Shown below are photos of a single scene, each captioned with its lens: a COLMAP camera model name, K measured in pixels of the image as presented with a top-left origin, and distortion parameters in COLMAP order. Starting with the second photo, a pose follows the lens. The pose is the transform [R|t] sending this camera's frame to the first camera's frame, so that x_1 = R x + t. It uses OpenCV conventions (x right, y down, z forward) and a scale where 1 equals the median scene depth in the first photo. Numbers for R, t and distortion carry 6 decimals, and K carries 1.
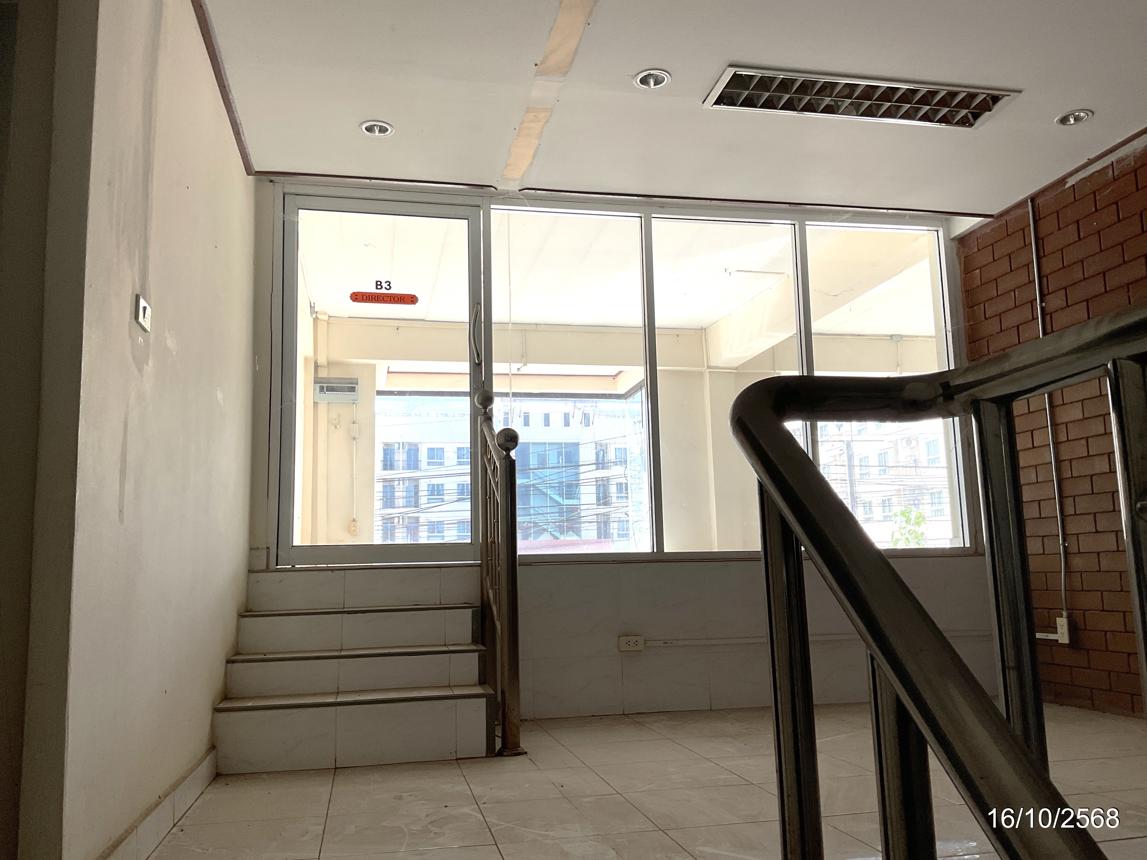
lens RADIAL K [[959.9, 0, 575.8], [0, 959.9, 431.1], [0, 0, 1]] dist [0.018237, -0.002864]
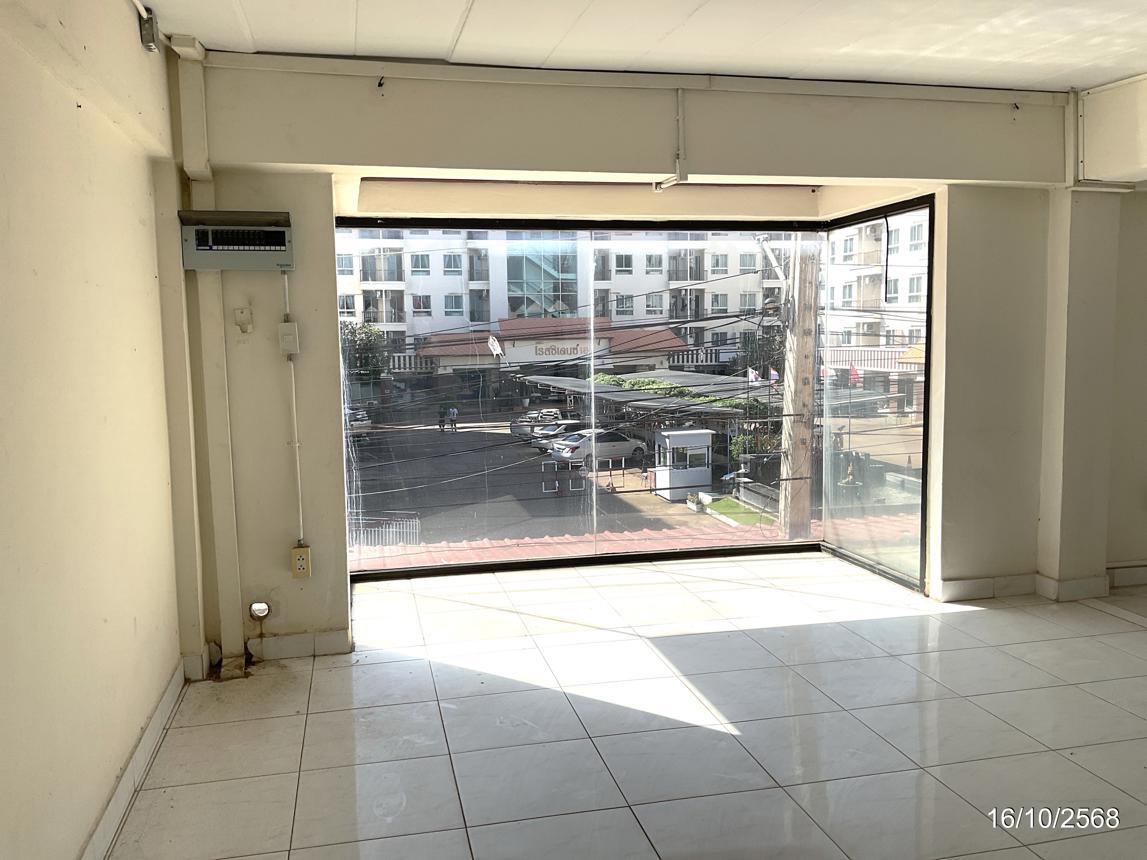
lens RADIAL K [[959.9, 0, 571.7], [0, 959.9, 431.0], [0, 0, 1]] dist [0.018237, -0.002864]
pose [[0.999841, 0.005410, 0.016983, -0.111934], [-0.009433, 0.969064, 0.246627, -0.066449], [-0.015124, -0.246748, 0.968962, 0.573374]]
